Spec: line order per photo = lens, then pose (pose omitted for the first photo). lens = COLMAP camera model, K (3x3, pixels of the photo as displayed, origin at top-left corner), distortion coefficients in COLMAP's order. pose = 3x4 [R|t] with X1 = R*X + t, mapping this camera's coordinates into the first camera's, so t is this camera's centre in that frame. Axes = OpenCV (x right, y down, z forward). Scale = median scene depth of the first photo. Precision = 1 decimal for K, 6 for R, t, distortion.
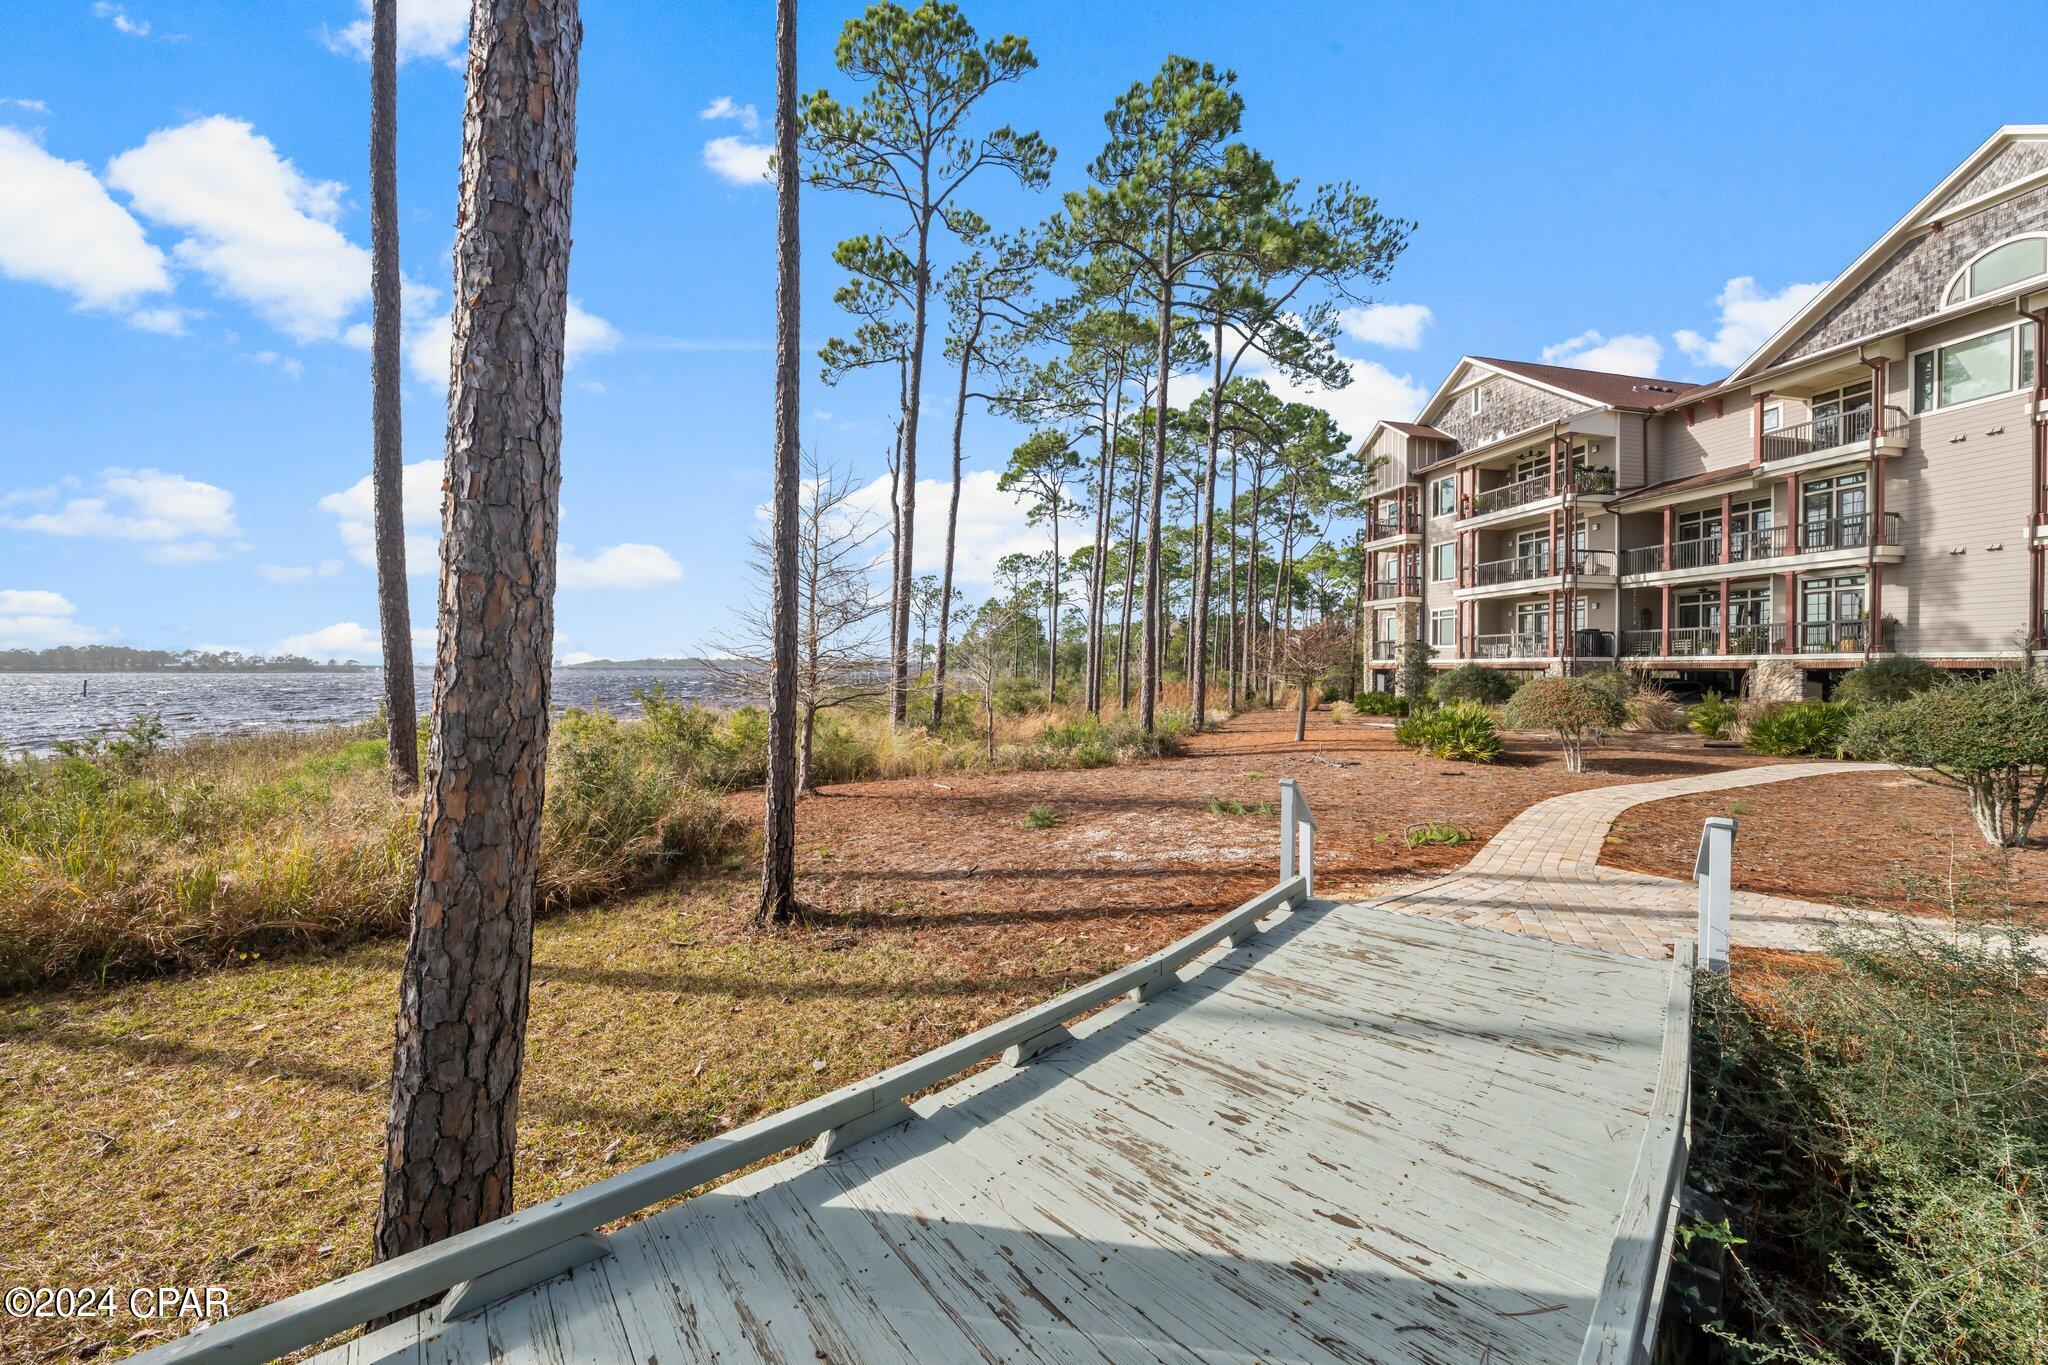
lens RADIAL K [[768.1, 0, 1020.3], [0, 768.1, 673.0], [0, 0, 1]] dist [0.000857, 0.000445]
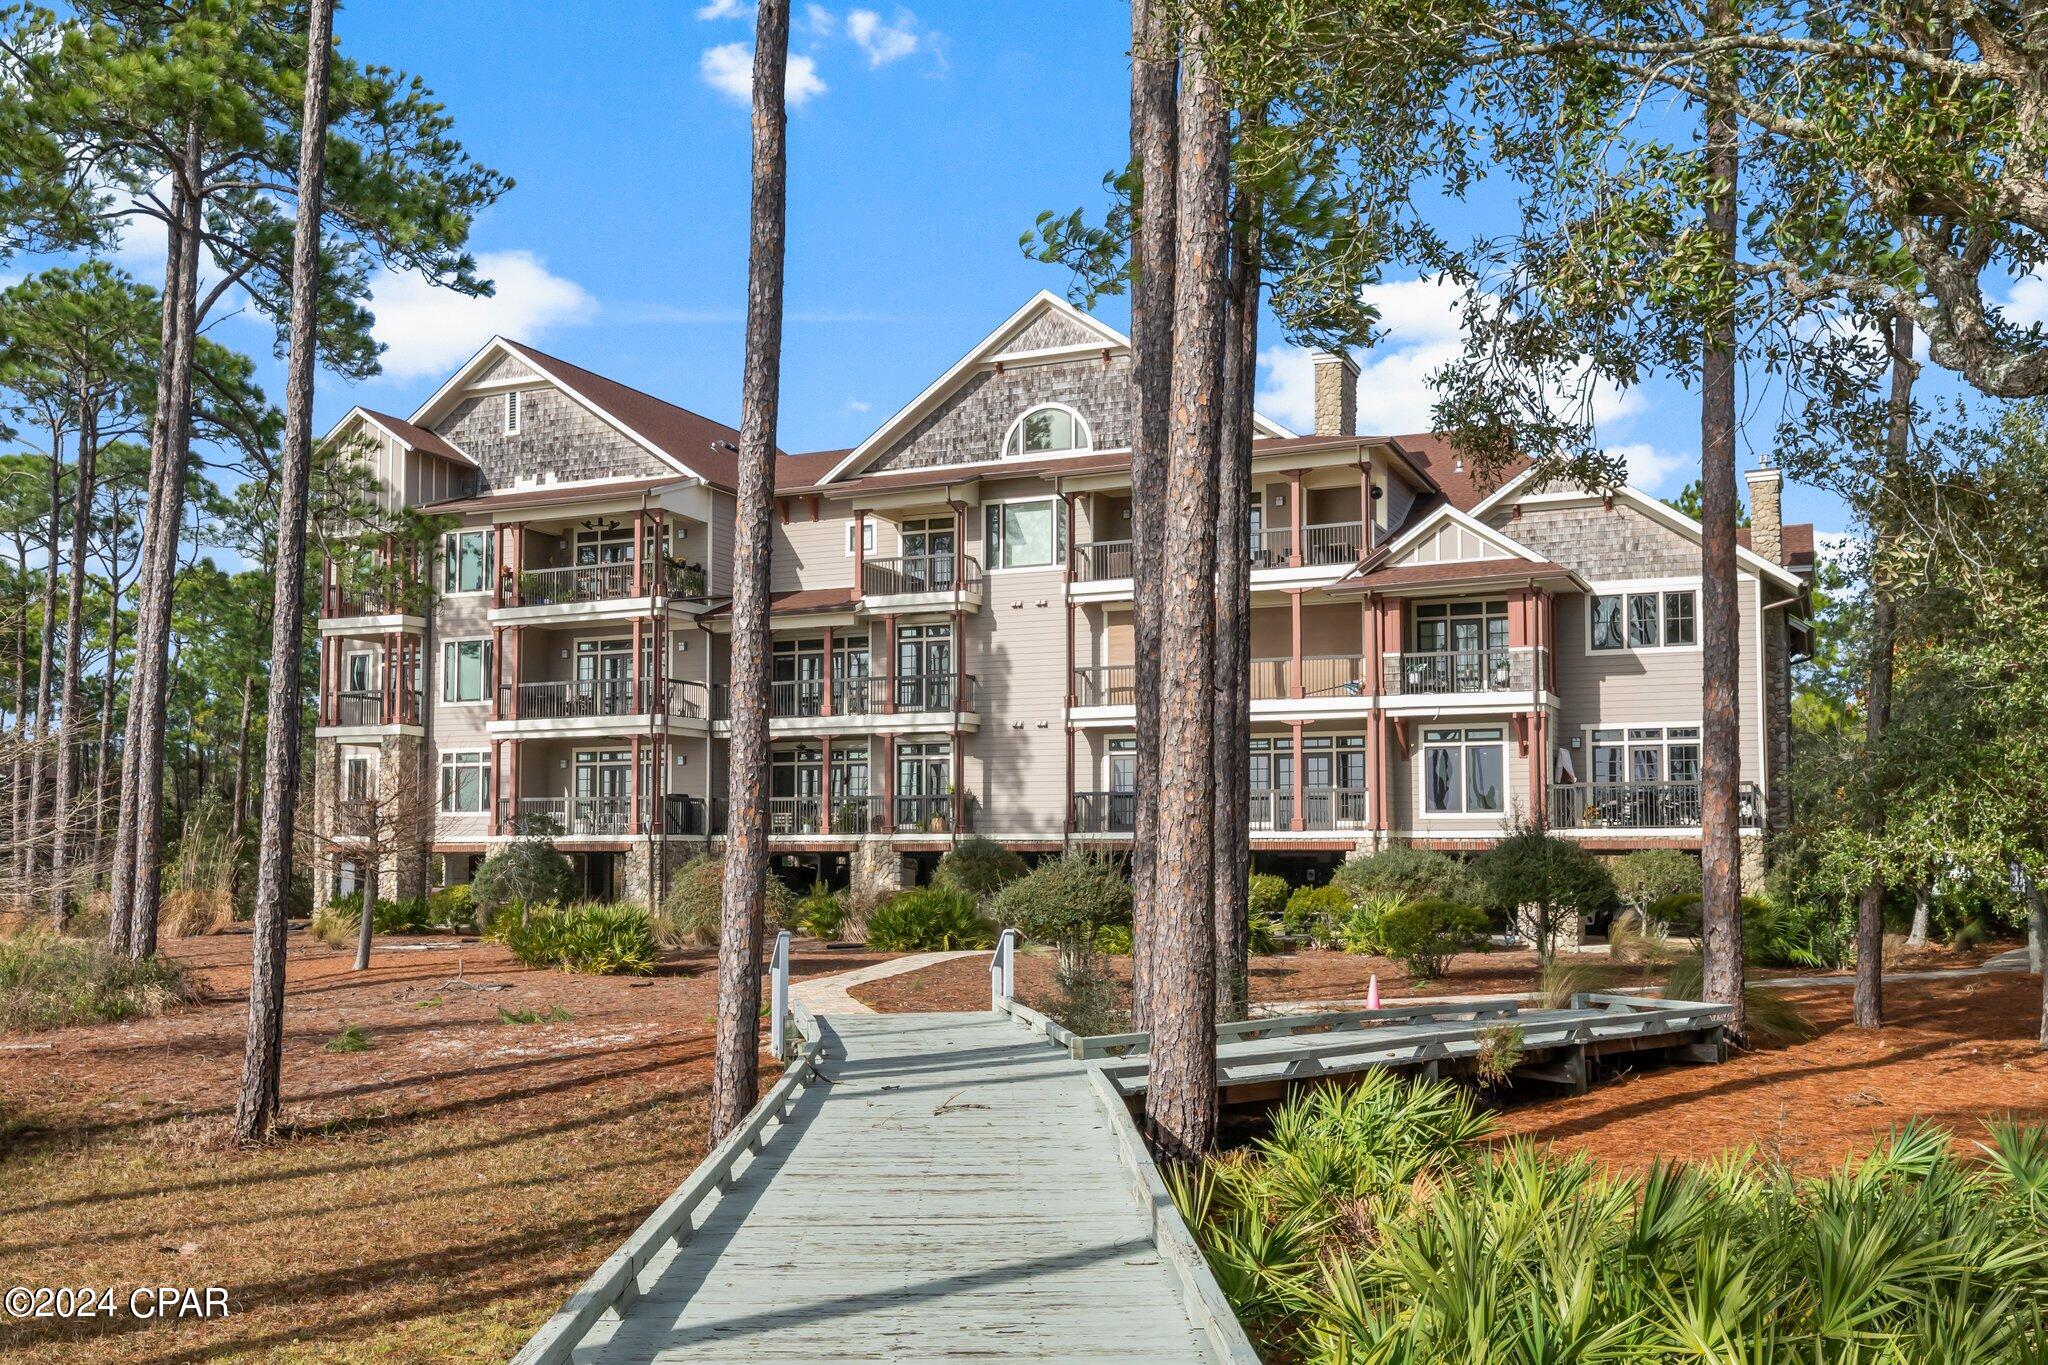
lens RADIAL K [[1843.6, 0, 1024.0], [0, 1843.6, 682.5], [0, 0, 1]] dist [0.003594, 0.002278]
pose [[0.611422, 0.072719, 0.787957, -0.439709], [0.004516, 0.995432, -0.095370, 0.002640], [-0.791292, 0.061870, 0.608300, -0.298190]]
